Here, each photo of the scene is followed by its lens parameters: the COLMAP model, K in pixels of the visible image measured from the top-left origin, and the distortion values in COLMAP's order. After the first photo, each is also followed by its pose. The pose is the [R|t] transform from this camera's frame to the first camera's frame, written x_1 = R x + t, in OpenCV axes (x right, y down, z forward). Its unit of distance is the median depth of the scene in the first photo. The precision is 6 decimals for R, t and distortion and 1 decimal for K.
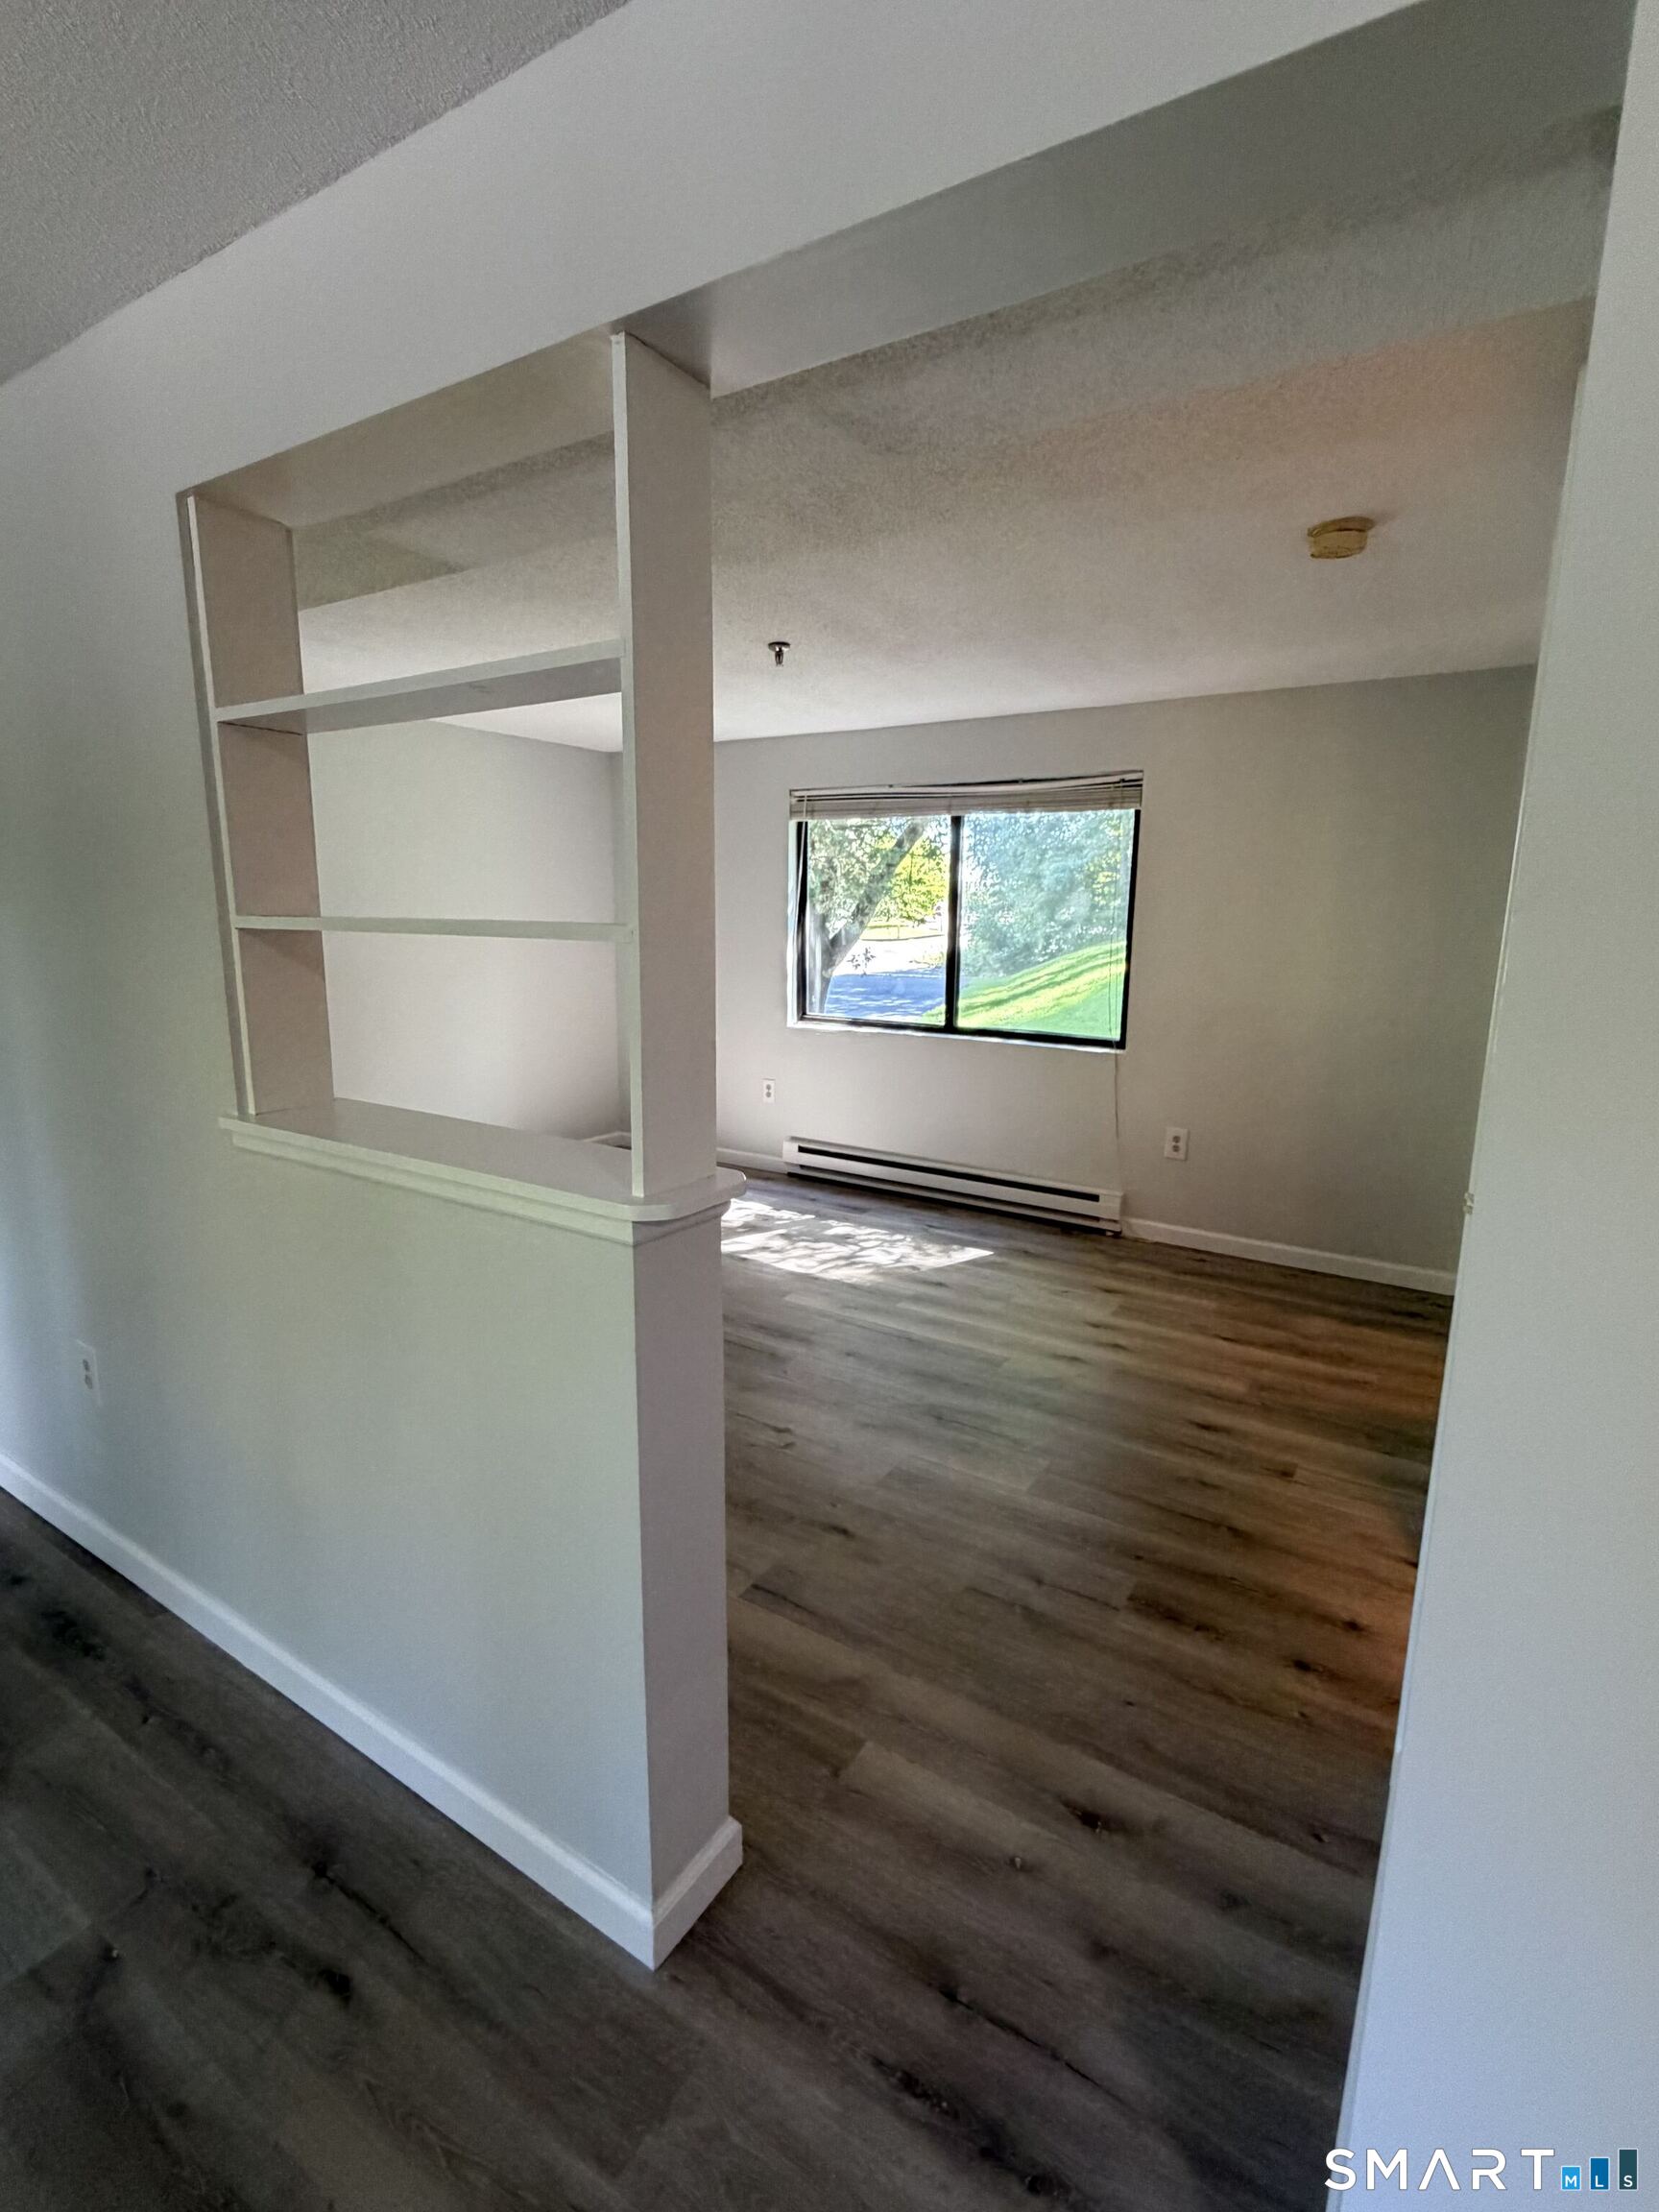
lens RADIAL K [[1035.4, 0, 831.6], [0, 1035.4, 1108.6], [0, 0, 1]] dist [-0.000658, -0.000270]
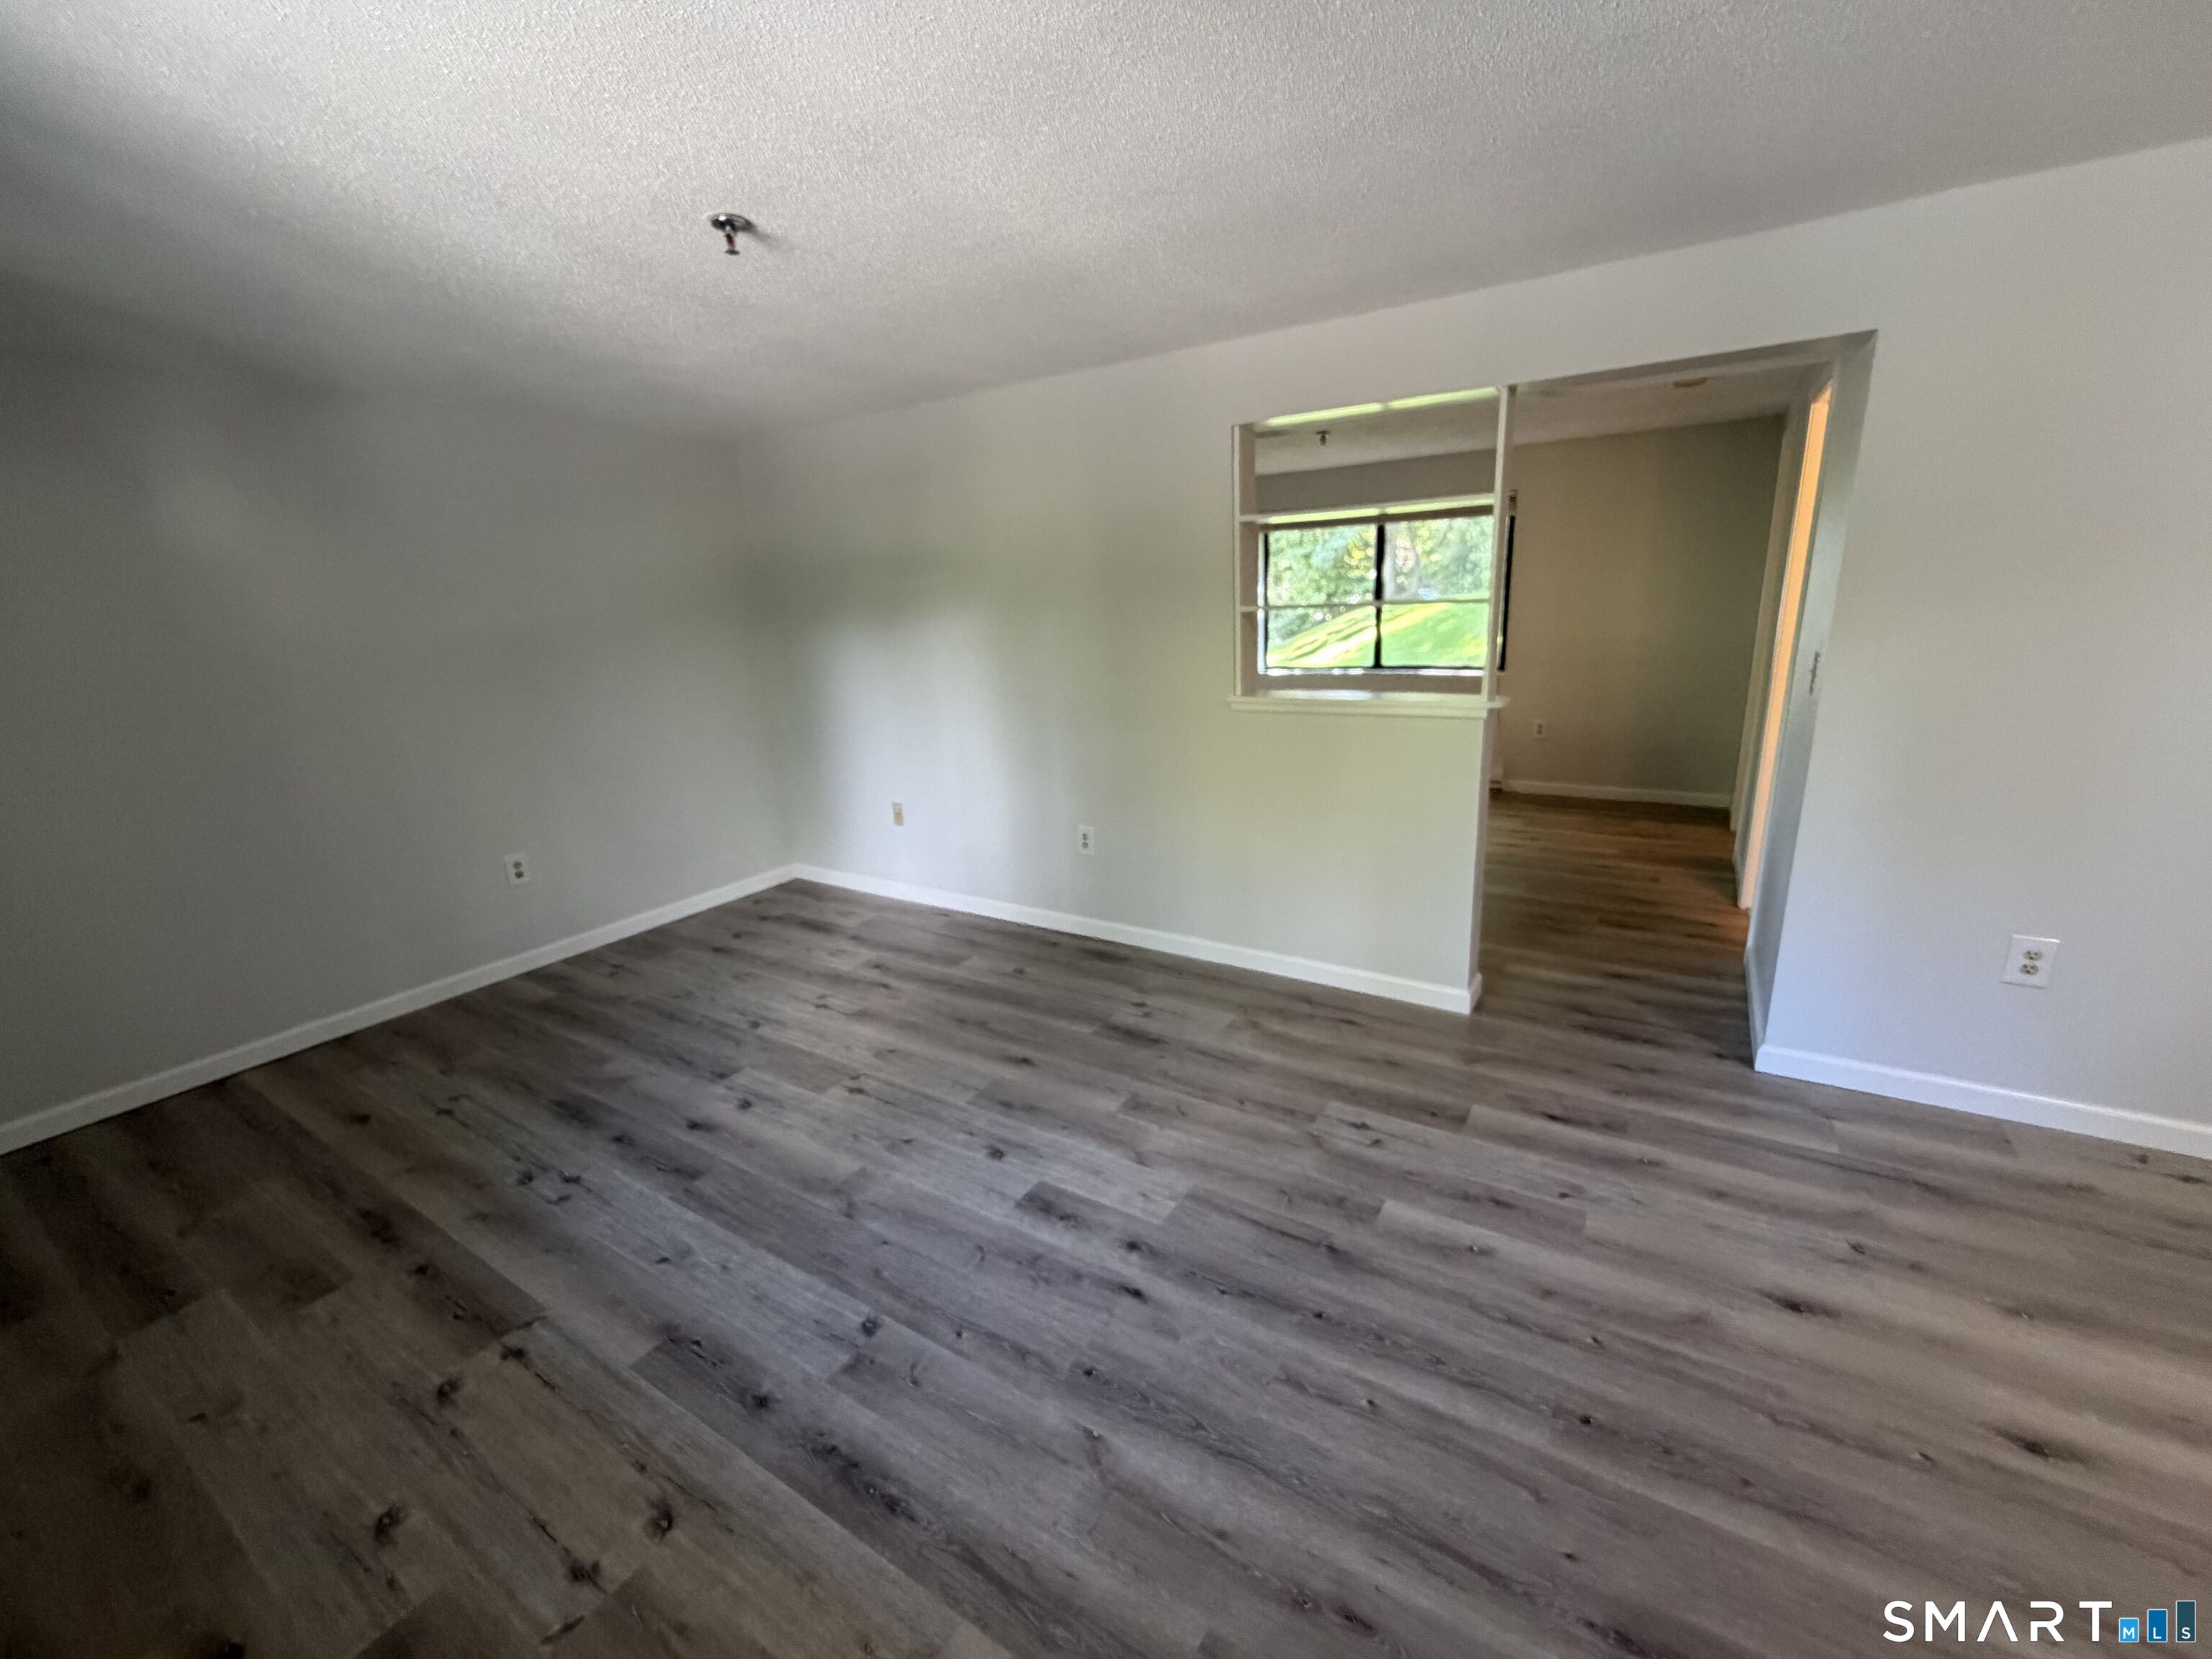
lens RADIAL K [[897.4, 0, 1106.0], [0, 897.4, 829.5], [0, 0, 1]] dist [-0.000669, 0.000116]
pose [[0.998559, -0.052622, -0.010488, -0.861465], [0.053204, 0.996371, 0.066435, 0.156413], [0.006954, -0.066897, 0.997736, -0.997292]]
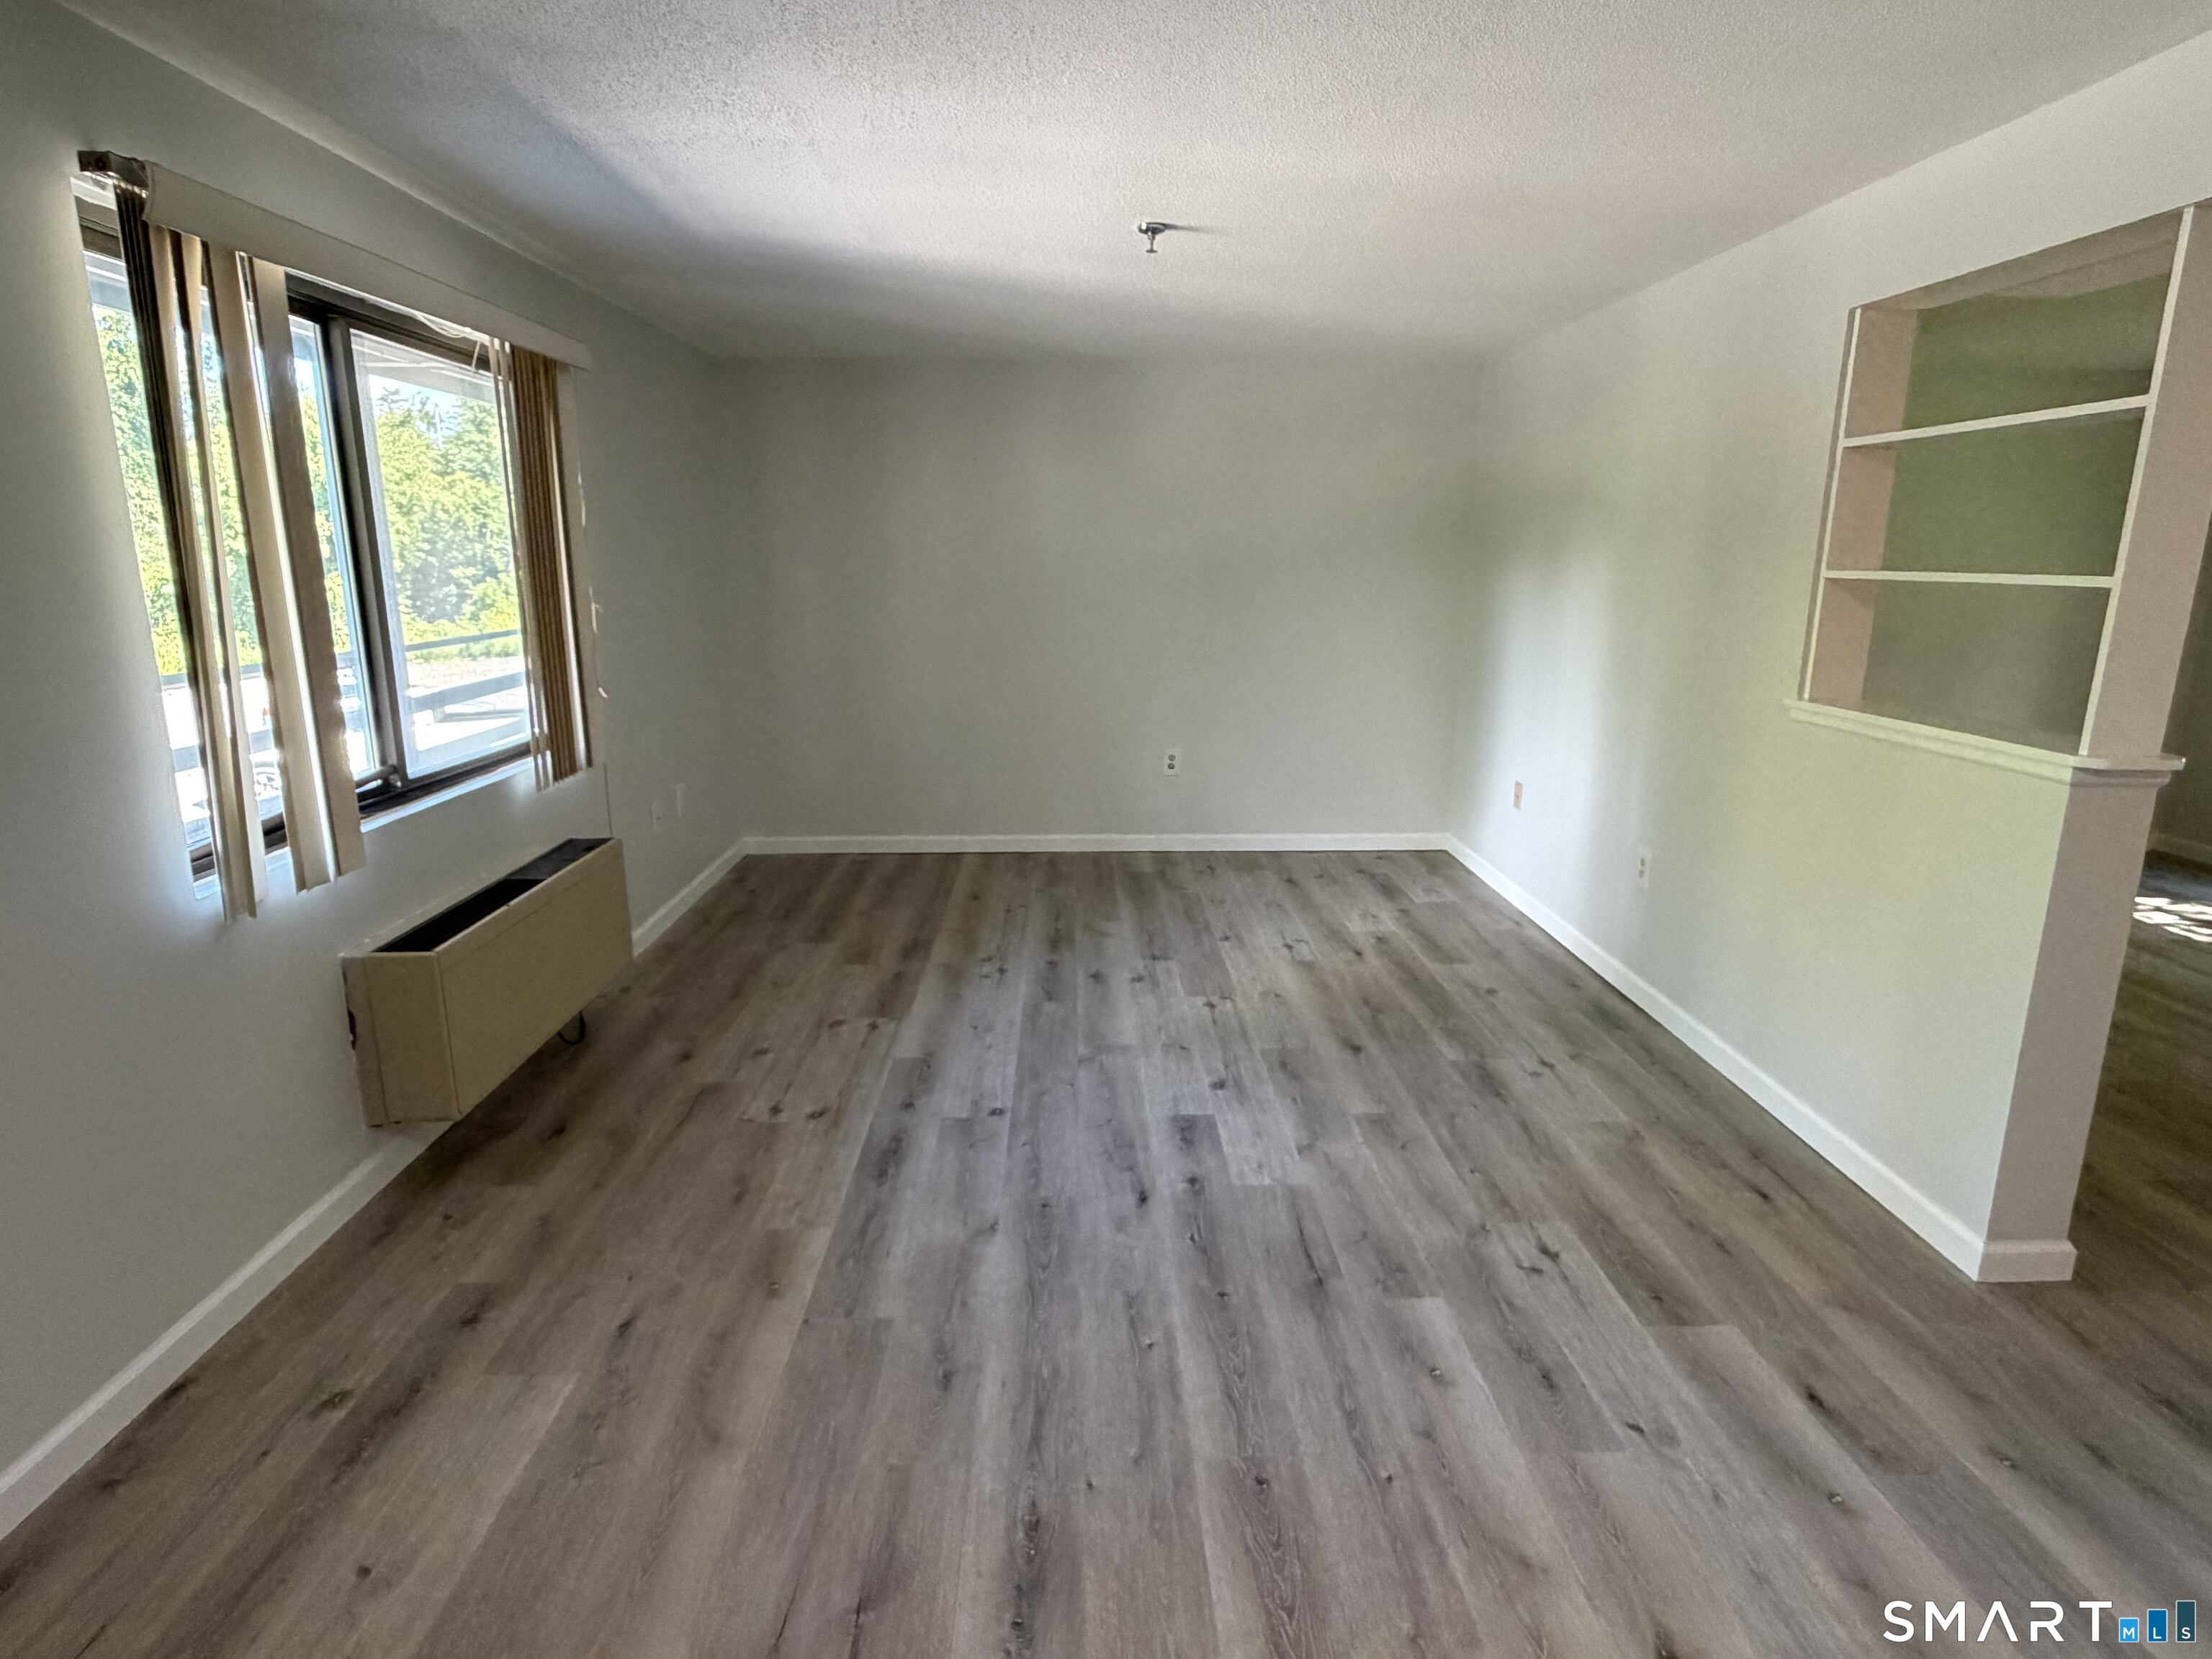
lens RADIAL K [[1185.2, 0, 1107.8], [0, 1185.2, 825.5], [0, 0, 1]] dist [0.001659, -0.000648]
pose [[0.565037, 0.177652, -0.805712, 0.322673], [-0.154522, 0.982050, 0.108168, 0.165598], [0.810466, 0.063381, 0.582346, -0.891876]]
